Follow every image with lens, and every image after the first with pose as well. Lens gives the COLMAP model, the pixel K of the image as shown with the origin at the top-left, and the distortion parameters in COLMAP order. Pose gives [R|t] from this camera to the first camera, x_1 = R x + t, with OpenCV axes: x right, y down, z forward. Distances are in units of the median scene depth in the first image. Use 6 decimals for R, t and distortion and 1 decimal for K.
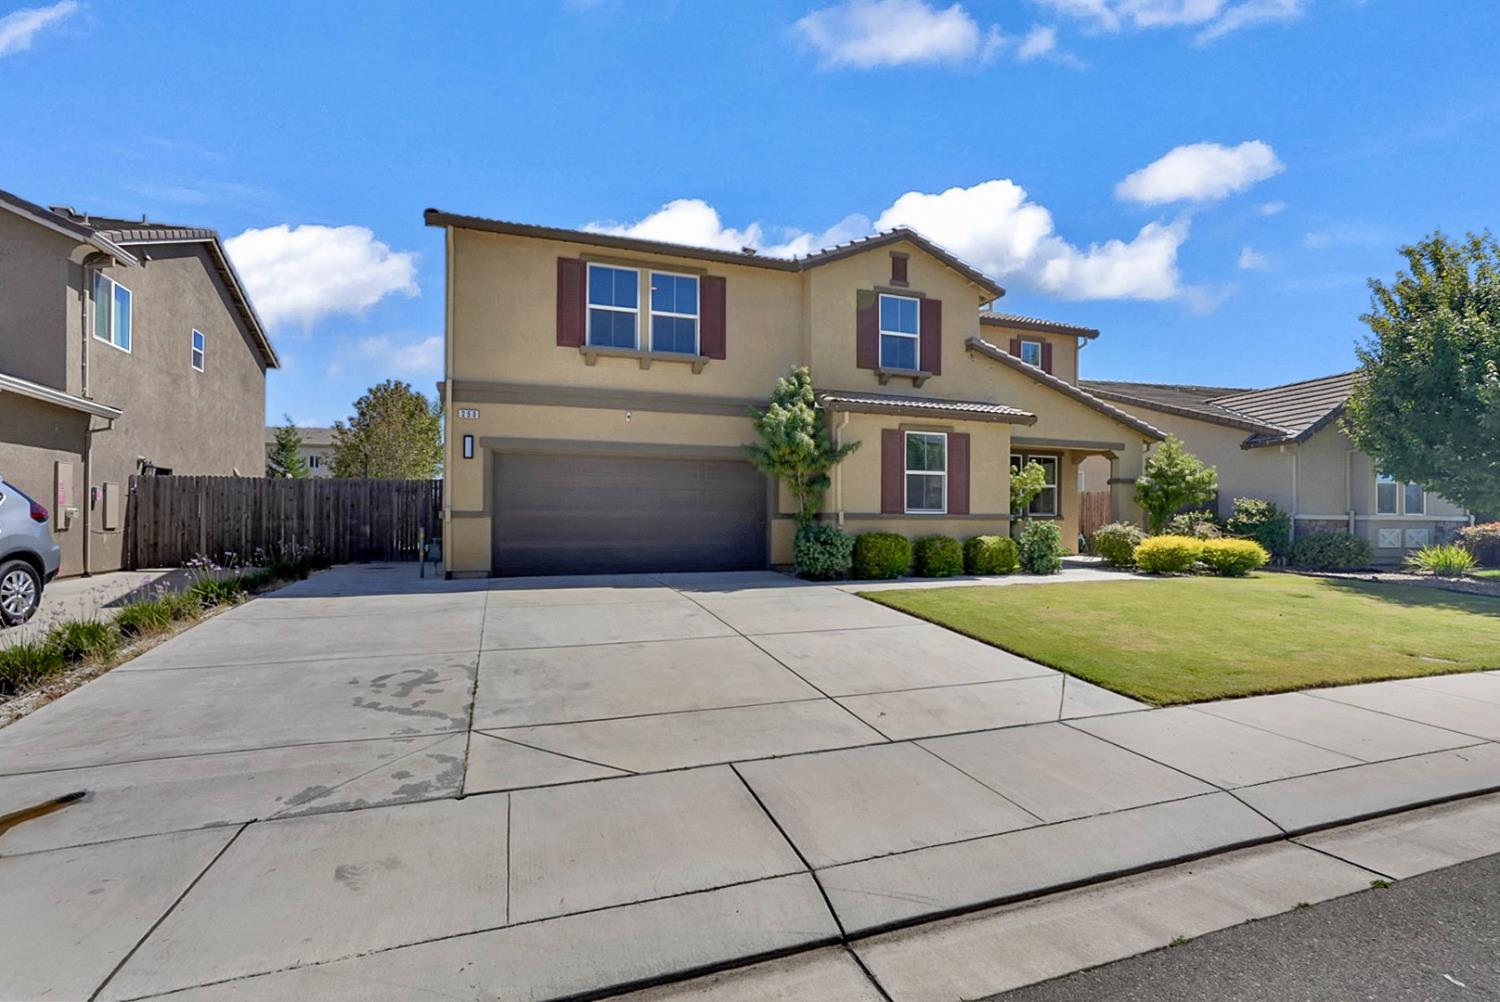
lens RADIAL K [[678.0, 0, 760.3], [0, 678.0, 512.8], [0, 0, 1]] dist [-0.005837, 0.000437]
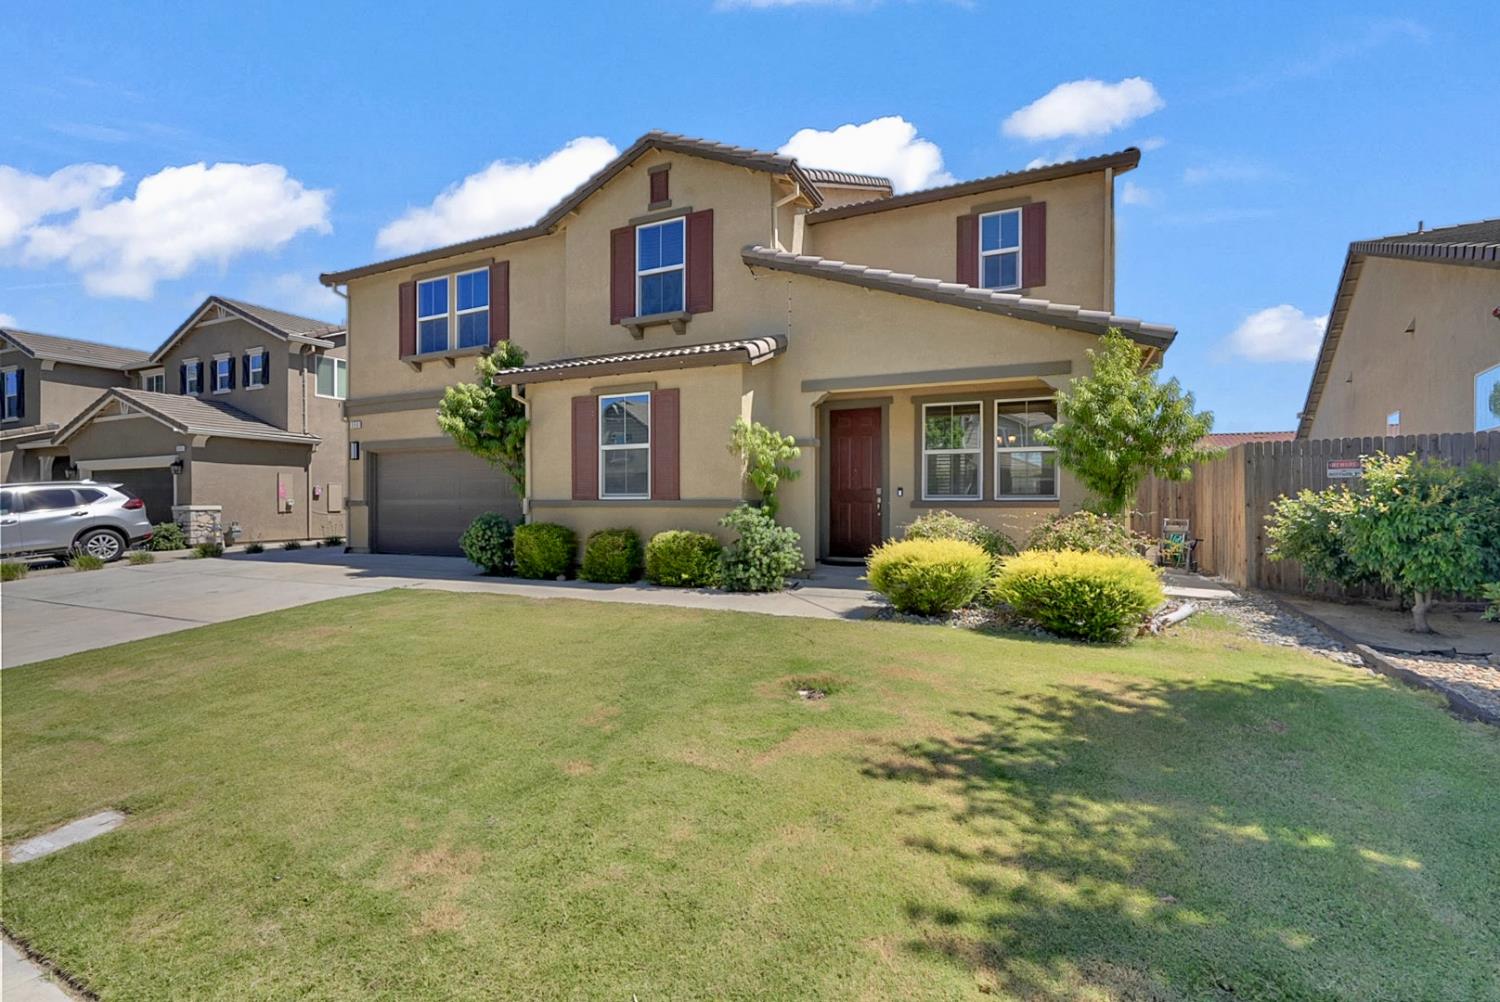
lens RADIAL K [[678.0, 0, 720.8], [0, 678.0, 499.0], [0, 0, 1]] dist [-0.005837, 0.000437]
pose [[0.702293, -0.007378, -0.711850, 0.855788], [0.010336, 0.999947, -0.000167, 0.001450], [0.711813, -0.007240, 0.702331, 0.527435]]
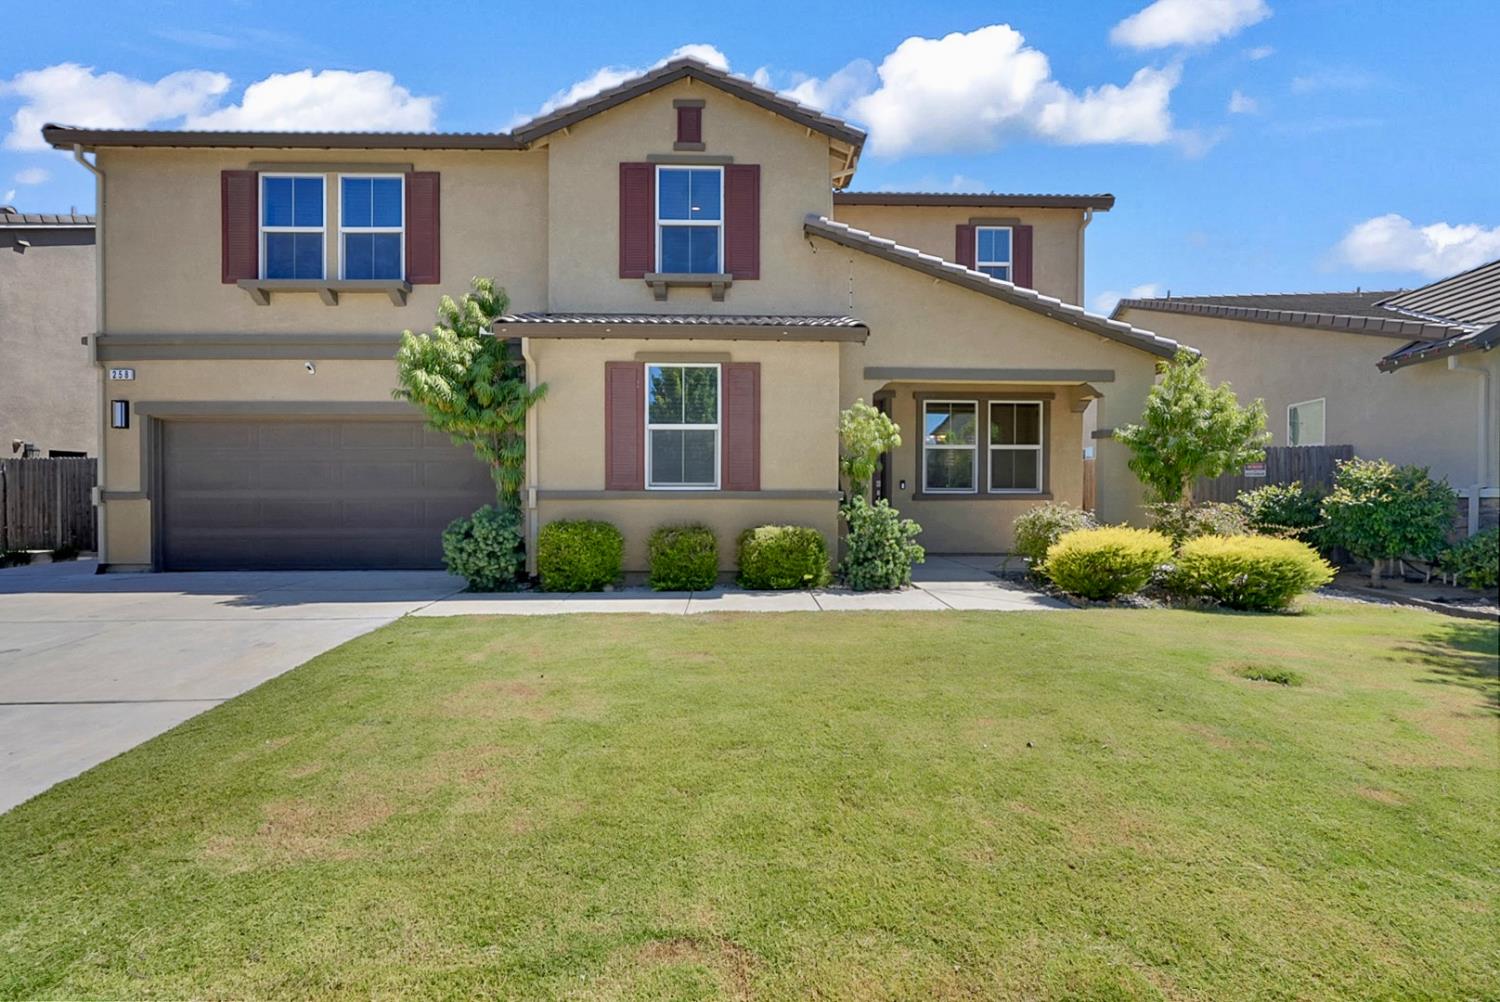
lens RADIAL K [[678.0, 0, 754.5], [0, 678.0, 503.4], [0, 0, 1]] dist [-0.005837, 0.000437]
pose [[0.952679, -0.001474, -0.303973, 0.496499], [0.006824, 0.999840, 0.016540, 0.003209], [0.303900, -0.017831, 0.952537, 0.398677]]
